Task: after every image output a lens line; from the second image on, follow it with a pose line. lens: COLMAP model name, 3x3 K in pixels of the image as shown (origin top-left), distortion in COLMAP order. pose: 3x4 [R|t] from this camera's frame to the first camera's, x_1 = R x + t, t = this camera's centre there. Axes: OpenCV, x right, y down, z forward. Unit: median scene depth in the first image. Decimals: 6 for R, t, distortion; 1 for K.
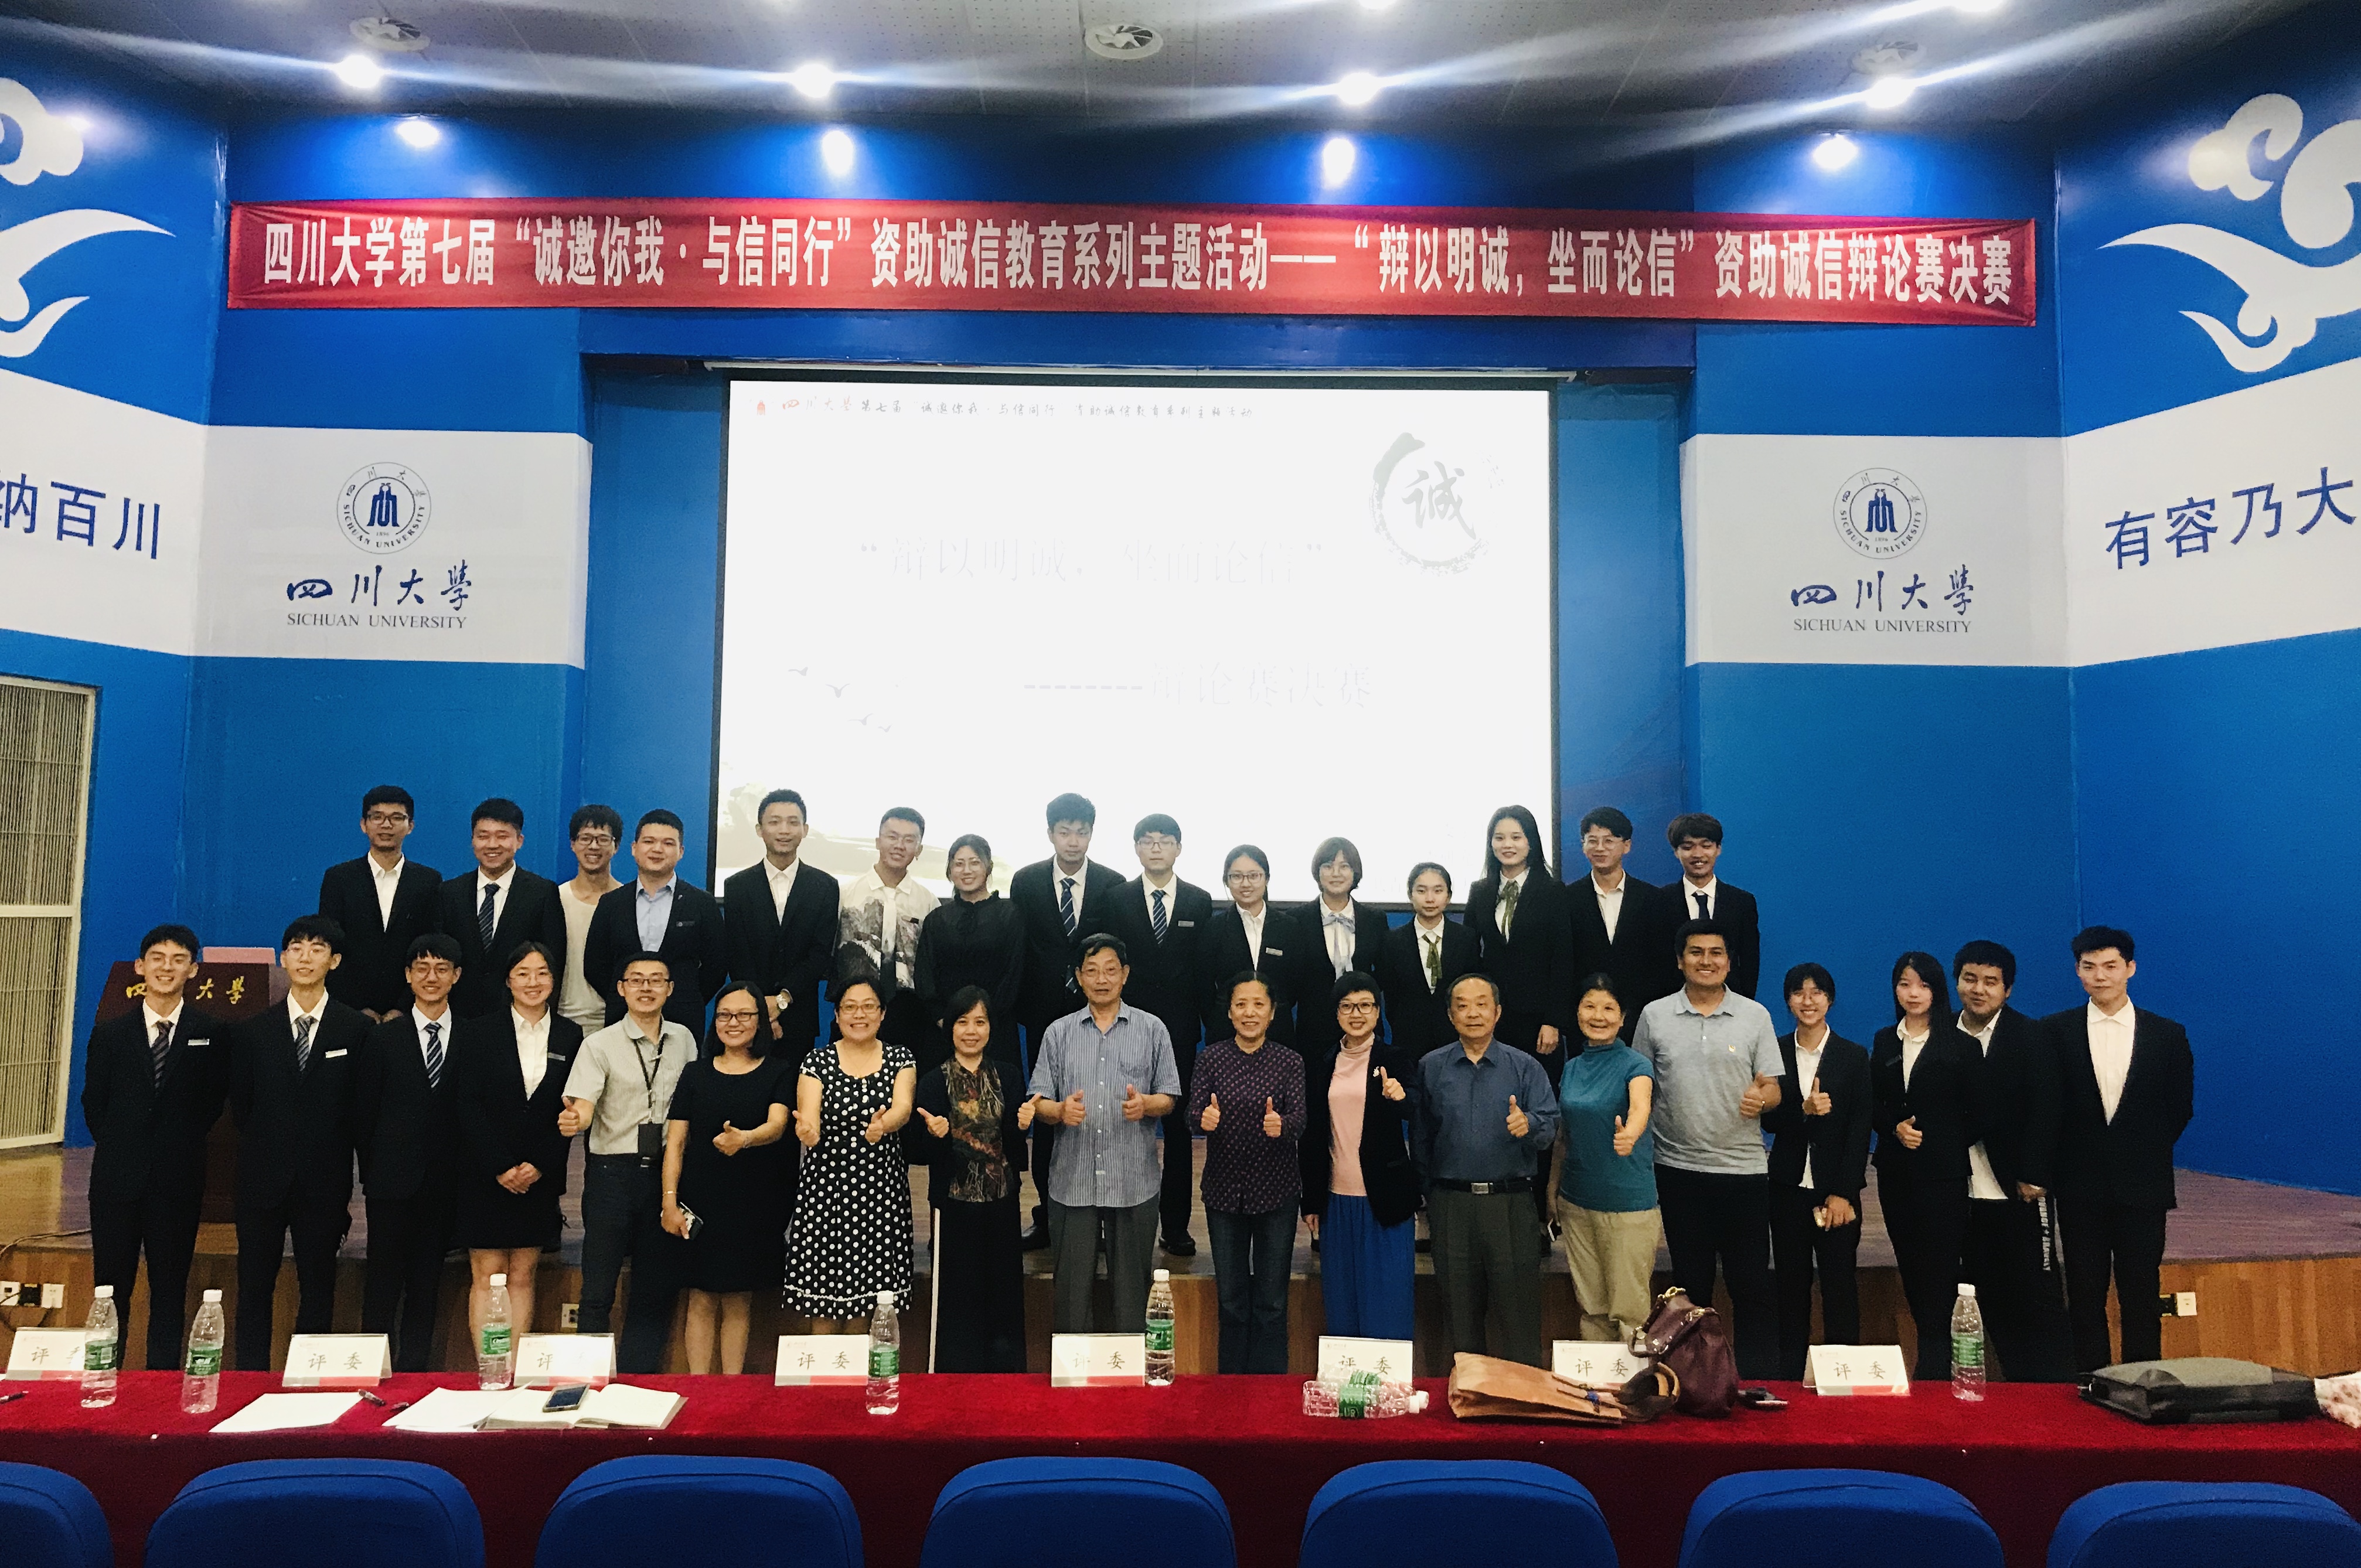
lens RADIAL K [[1897.4, 0, 1167.3], [0, 1897.4, 706.6], [0, 0, 1]] dist [0.006506, -0.012659]
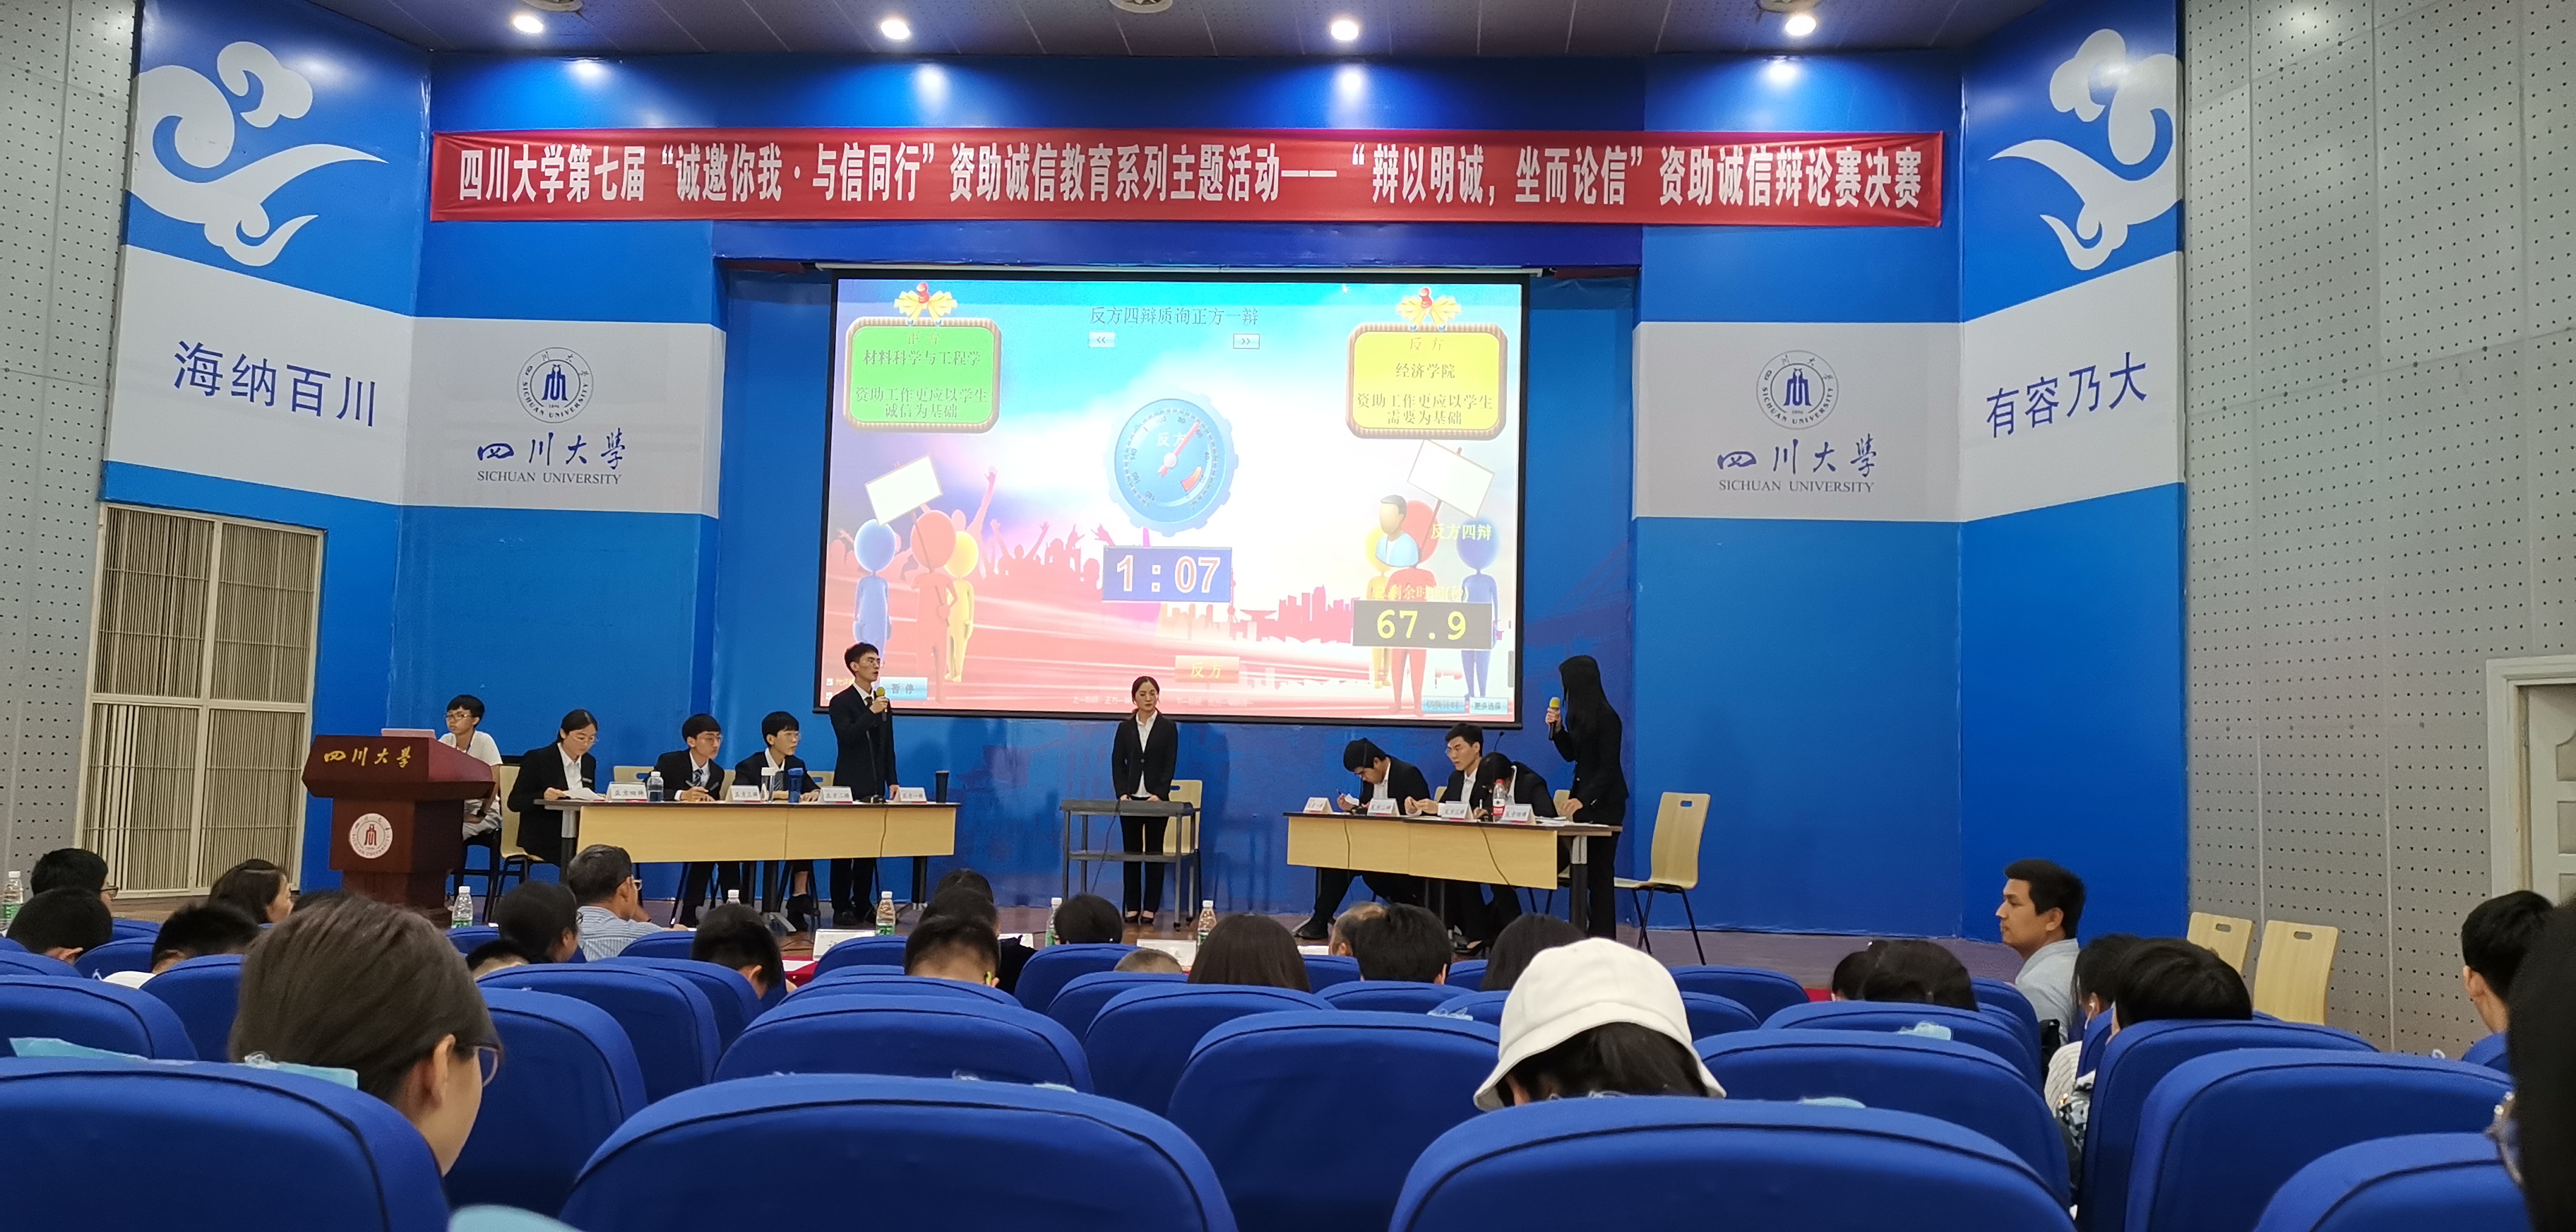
lens RADIAL K [[2018.5, 0, 1329.1], [0, 2018.5, 611.6], [0, 0, 1]] dist [0.035828, 0.000928]
pose [[0.996739, 0.008311, -0.080269, 0.188333], [-0.006887, 0.999814, 0.018001, 0.014214], [0.080403, -0.017389, 0.996611, -0.262324]]
